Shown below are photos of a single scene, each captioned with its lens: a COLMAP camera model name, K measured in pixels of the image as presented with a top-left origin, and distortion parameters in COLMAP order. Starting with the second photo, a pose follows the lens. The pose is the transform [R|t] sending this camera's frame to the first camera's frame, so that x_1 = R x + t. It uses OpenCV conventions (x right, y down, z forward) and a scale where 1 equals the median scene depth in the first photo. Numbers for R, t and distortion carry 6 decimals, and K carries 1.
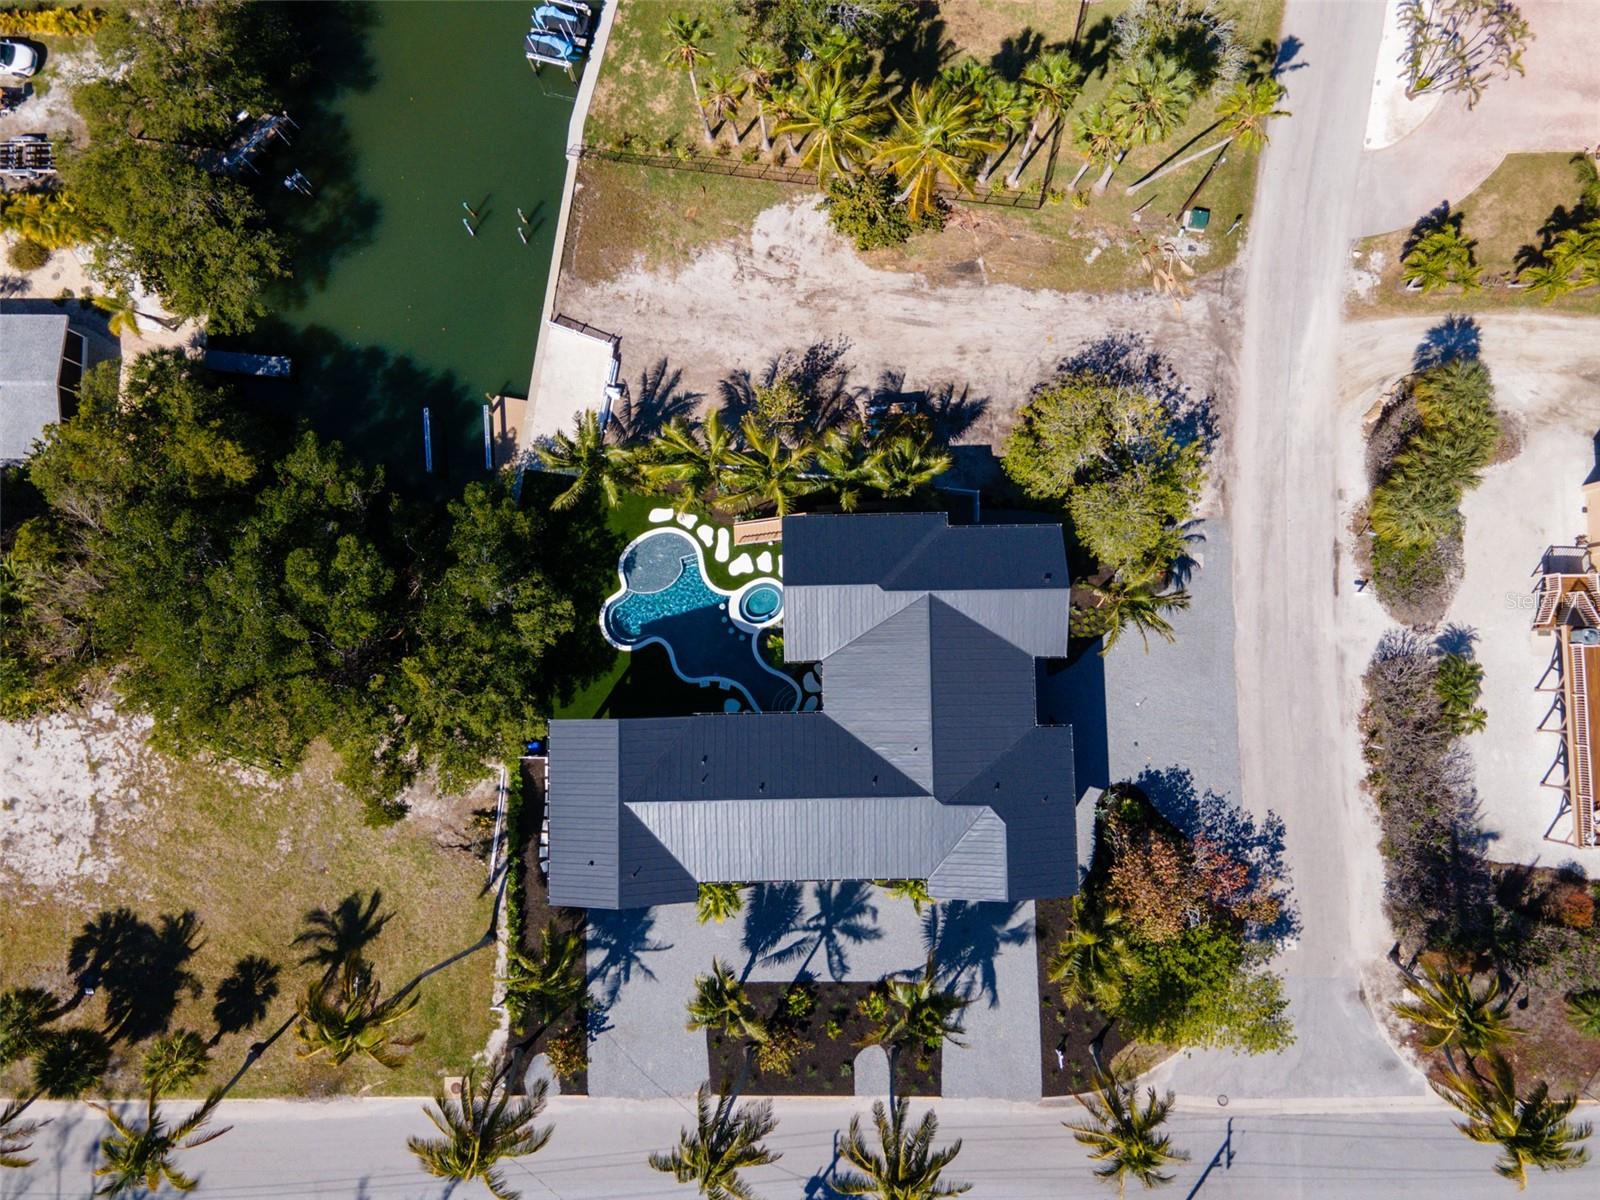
lens RADIAL K [[1148.9, 0, 807.8], [0, 1148.9, 590.1], [0, 0, 1]] dist [0.031716, 0.019053]
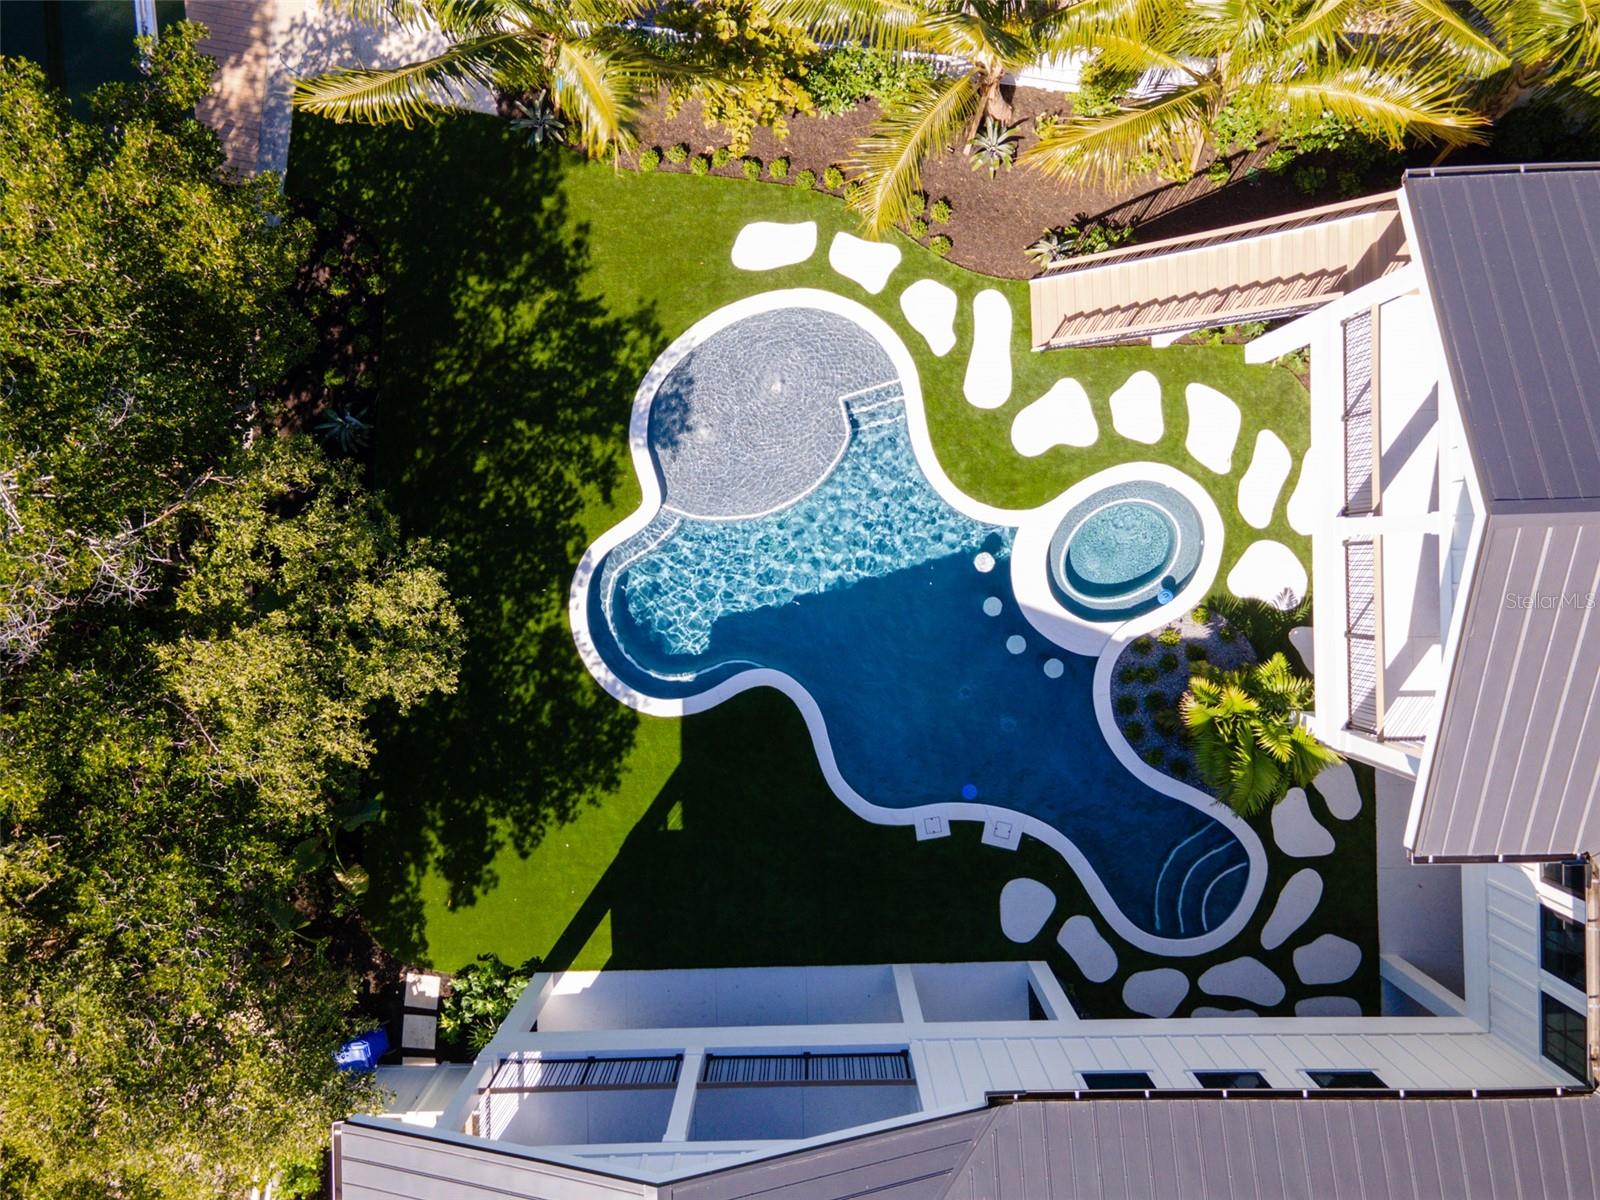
lens RADIAL K [[1148.9, 0, 802.2], [0, 1148.9, 607.3], [0, 0, 1]] dist [0.031716, 0.019053]
pose [[0.999905, -0.003545, -0.013317, -0.117733], [0.005181, 0.992163, 0.124843, -0.011407], [0.012770, -0.124900, 0.992087, 0.707492]]
